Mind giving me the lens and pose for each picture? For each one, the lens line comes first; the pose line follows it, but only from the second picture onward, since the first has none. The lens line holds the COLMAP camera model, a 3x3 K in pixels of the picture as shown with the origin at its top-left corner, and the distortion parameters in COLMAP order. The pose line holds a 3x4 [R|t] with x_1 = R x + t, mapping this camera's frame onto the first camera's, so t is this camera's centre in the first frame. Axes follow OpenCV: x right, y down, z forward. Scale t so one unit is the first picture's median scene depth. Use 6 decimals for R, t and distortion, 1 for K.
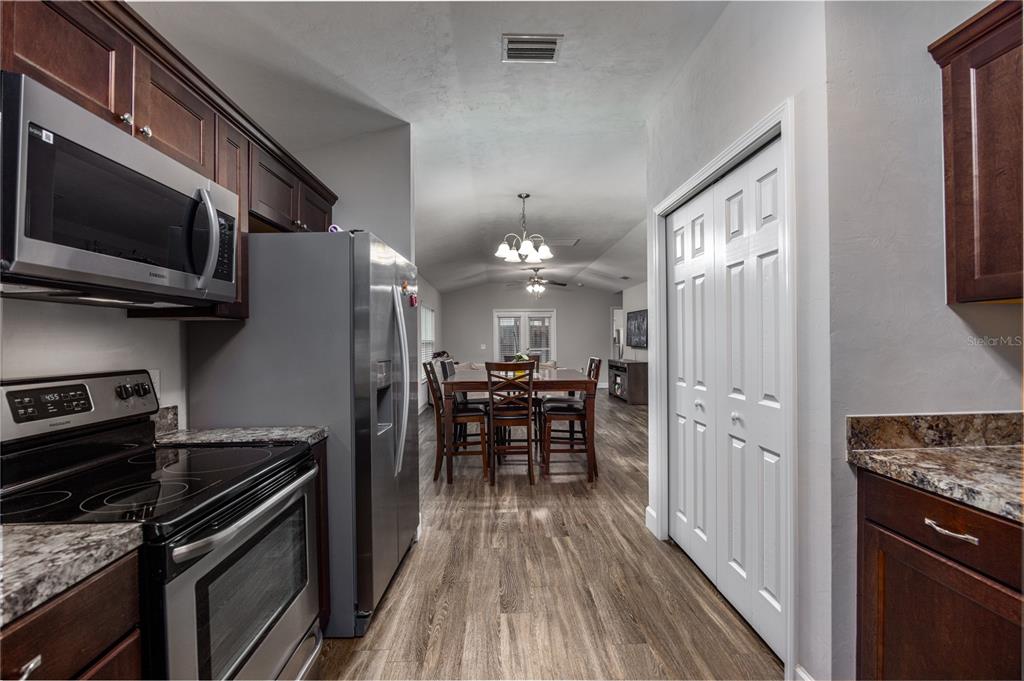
lens RADIAL K [[463.8, 0, 513.6], [0, 463.8, 335.4], [0, 0, 1]] dist [0.048265, 0.000099]
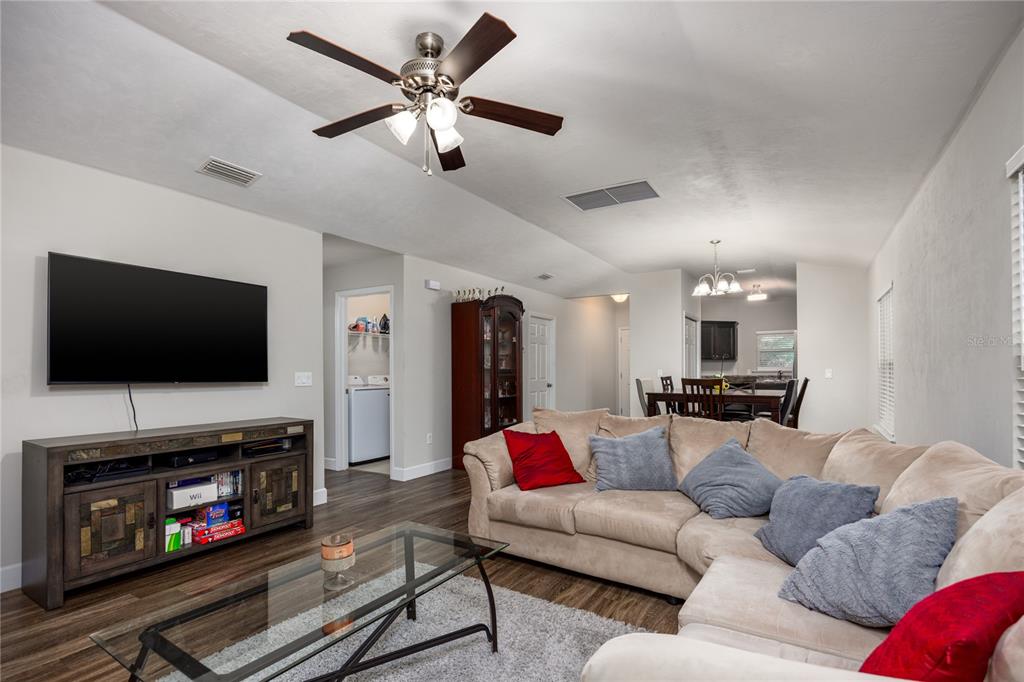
lens RADIAL K [[479.2, 0, 510.9], [0, 479.2, 362.9], [0, 0, 1]] dist [0.001369, 0.000377]
pose [[-0.825026, 0.014735, 0.564902, -0.241656], [0.001691, 0.999720, -0.023607, 0.042217], [-0.565092, -0.018521, -0.824820, 2.473611]]
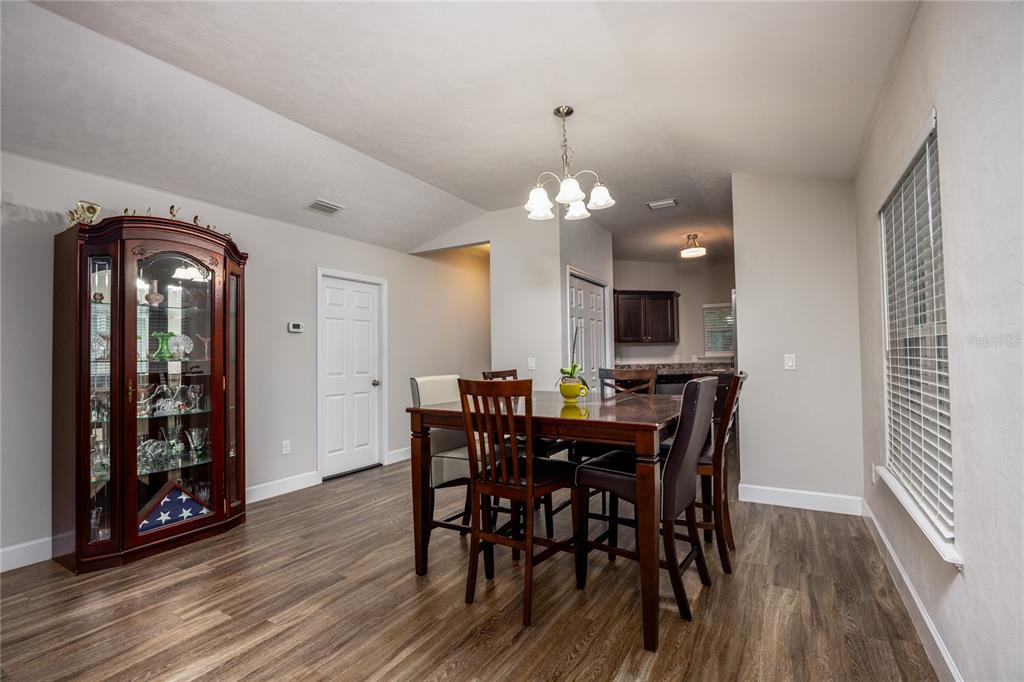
lens RADIAL K [[475.8, 0, 513.4], [0, 475.8, 344.0], [0, 0, 1]] dist [-0.002388, -0.000339]
pose [[-0.840625, 0.030521, 0.540757, -0.268389], [0.013499, 0.999281, -0.035416, 0.033392], [-0.541449, -0.022472, -0.840433, 1.701718]]
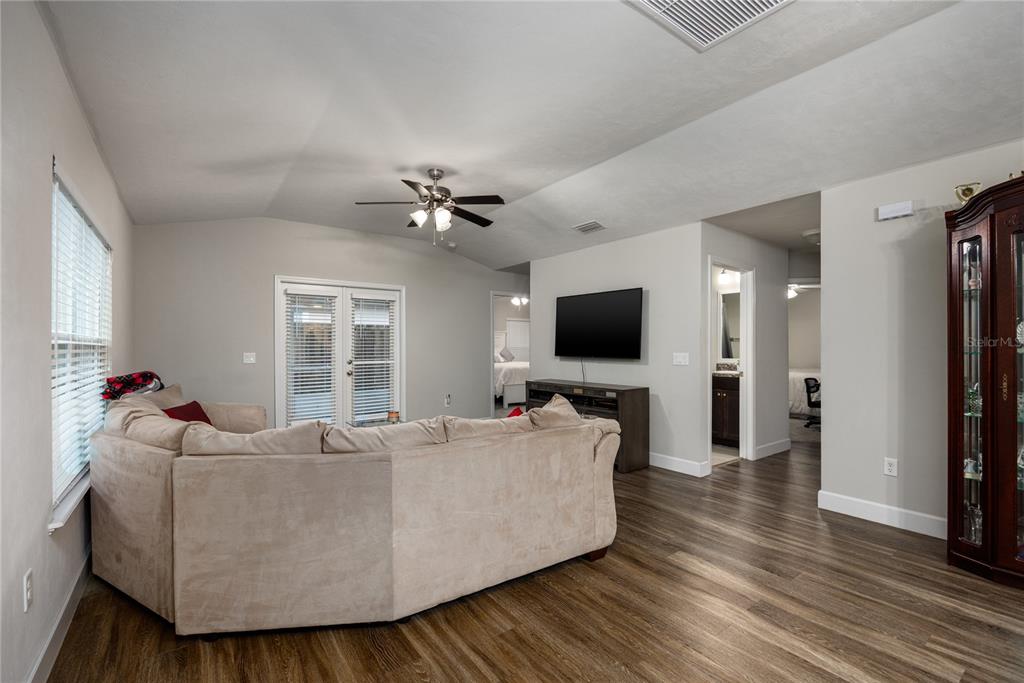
lens RADIAL K [[438.7, 0, 499.5], [0, 438.7, 347.4], [0, 0, 1]] dist [-0.009020, 0.000245]
pose [[0.834526, 0.007480, 0.550918, -0.252379], [-0.011462, 0.999927, 0.003785, 0.026522], [-0.550850, -0.009473, 0.834551, 1.358248]]
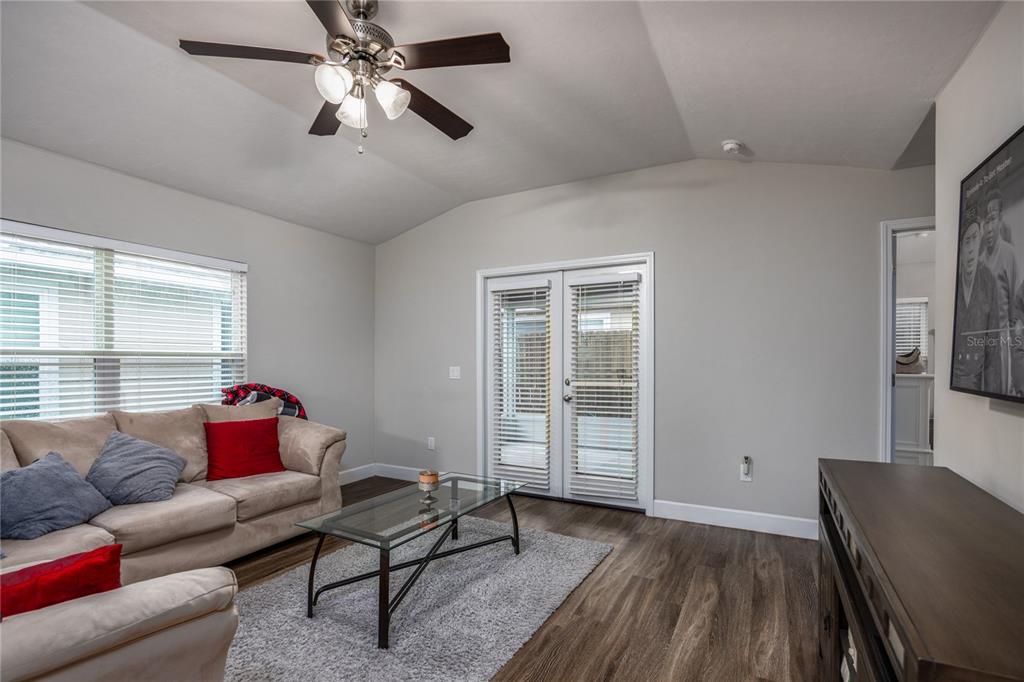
lens RADIAL K [[479.2, 0, 510.9], [0, 479.2, 362.9], [0, 0, 1]] dist [0.001369, 0.000377]
pose [[0.865721, 0.009421, -0.500438, 0.448133], [0.000271, 0.999814, 0.019292, 0.023930], [0.500527, -0.016838, 0.865557, 1.795089]]
